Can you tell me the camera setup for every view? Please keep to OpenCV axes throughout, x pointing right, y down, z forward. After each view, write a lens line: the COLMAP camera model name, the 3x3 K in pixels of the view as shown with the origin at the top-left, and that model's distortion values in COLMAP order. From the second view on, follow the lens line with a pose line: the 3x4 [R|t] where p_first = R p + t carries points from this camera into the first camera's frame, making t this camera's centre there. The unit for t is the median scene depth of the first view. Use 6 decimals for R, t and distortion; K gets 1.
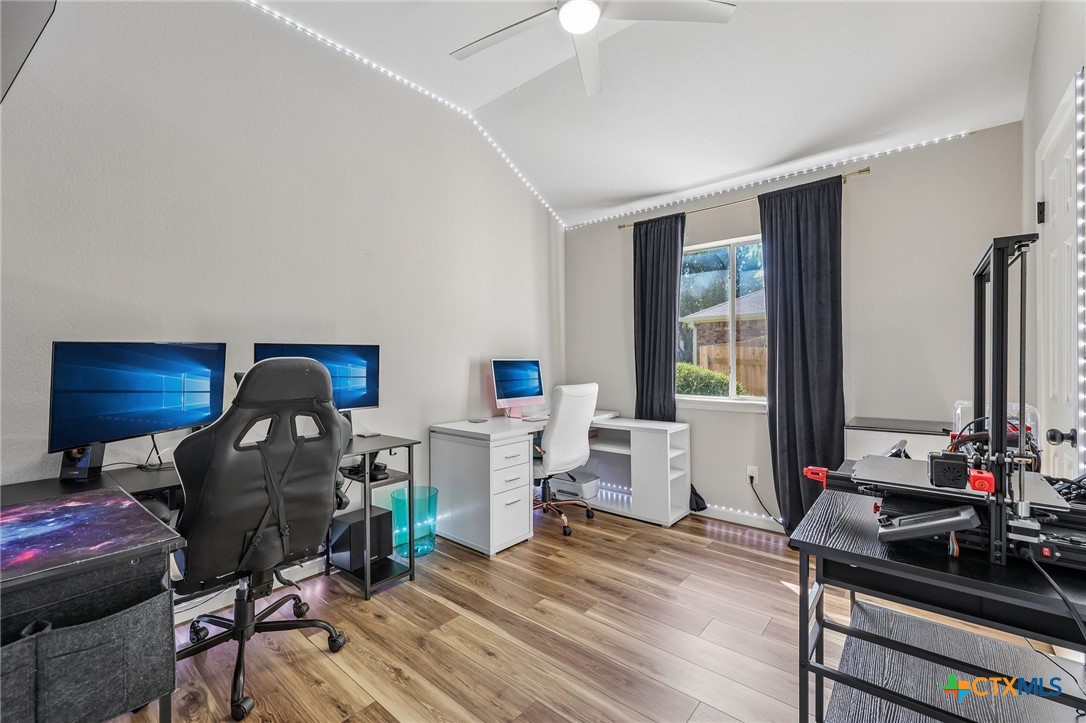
lens RADIAL K [[456.3, 0, 540.6], [0, 456.3, 362.5], [0, 0, 1]] dist [-0.001468, 0.000828]
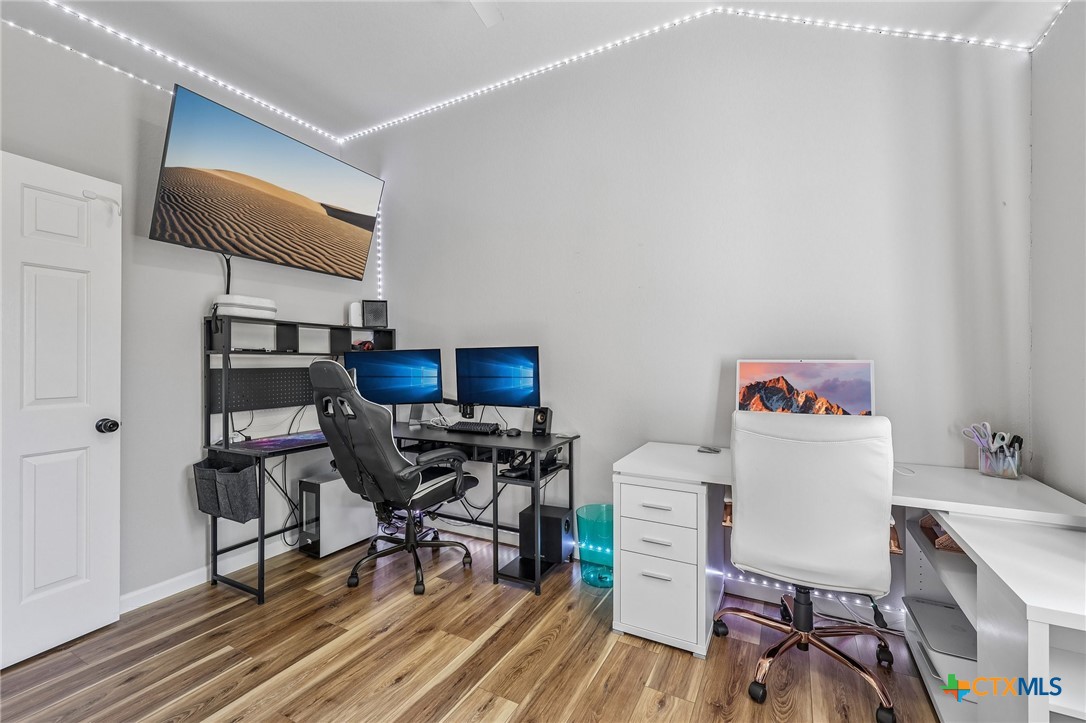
lens RADIAL K [[456.3, 0, 541.0], [0, 456.3, 354.0], [0, 0, 1]] dist [-0.001468, 0.000828]
pose [[0.211140, 0.002798, -0.977452, 0.638491], [0.001559, 0.999994, 0.003199, -0.024889], [0.977454, -0.002200, 0.211135, 0.801788]]
